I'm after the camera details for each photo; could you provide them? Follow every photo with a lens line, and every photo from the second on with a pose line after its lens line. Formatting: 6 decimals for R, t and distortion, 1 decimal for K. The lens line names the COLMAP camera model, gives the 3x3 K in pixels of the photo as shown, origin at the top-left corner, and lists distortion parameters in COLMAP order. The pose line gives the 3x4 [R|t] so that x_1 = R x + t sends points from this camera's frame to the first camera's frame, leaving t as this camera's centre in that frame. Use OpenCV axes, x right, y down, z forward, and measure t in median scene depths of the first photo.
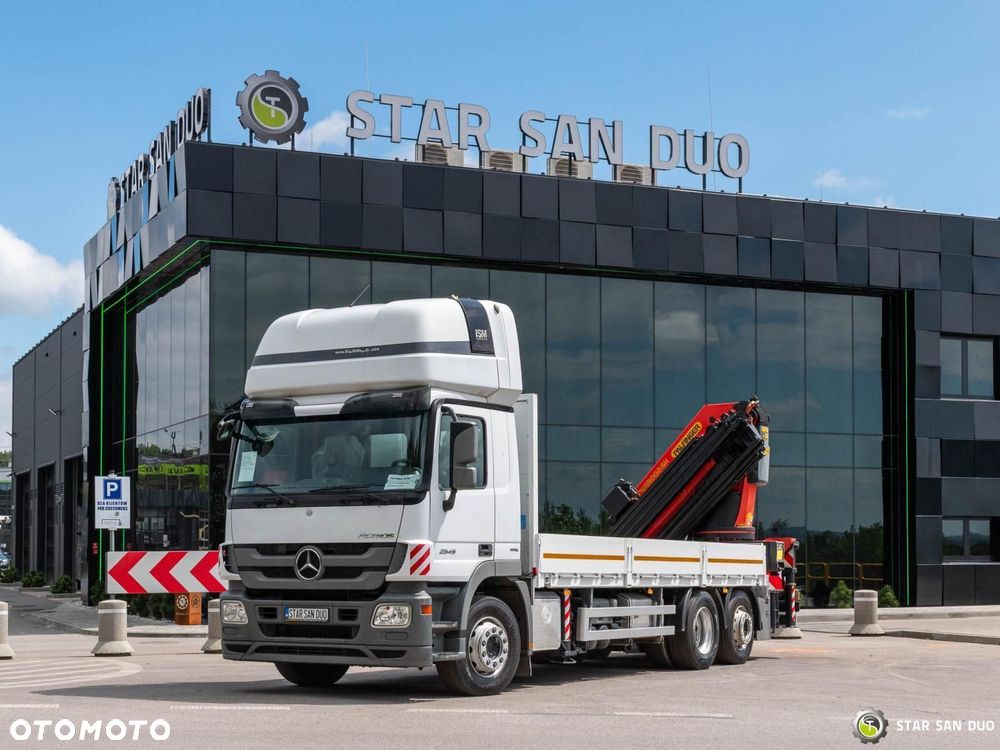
lens RADIAL K [[1708.8, 0, 460.1], [0, 1708.8, 489.8], [0, 0, 1]] dist [-0.011096, -0.008338]
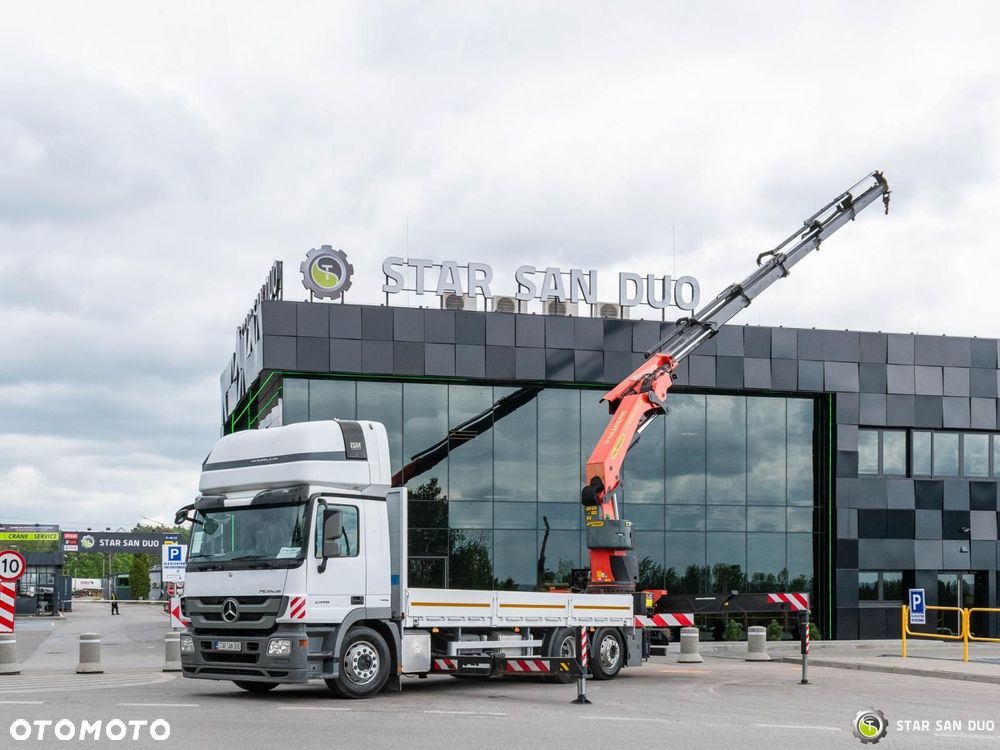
lens RADIAL K [[1310.7, 0, 409.5], [0, 1310.7, 593.4], [0, 0, 1]] dist [0.001848, -0.008542]
pose [[0.985550, -0.002172, -0.169369, 0.215632], [0.008188, 0.999360, 0.034831, -0.006865], [0.169185, -0.035714, 0.984937, -0.045179]]
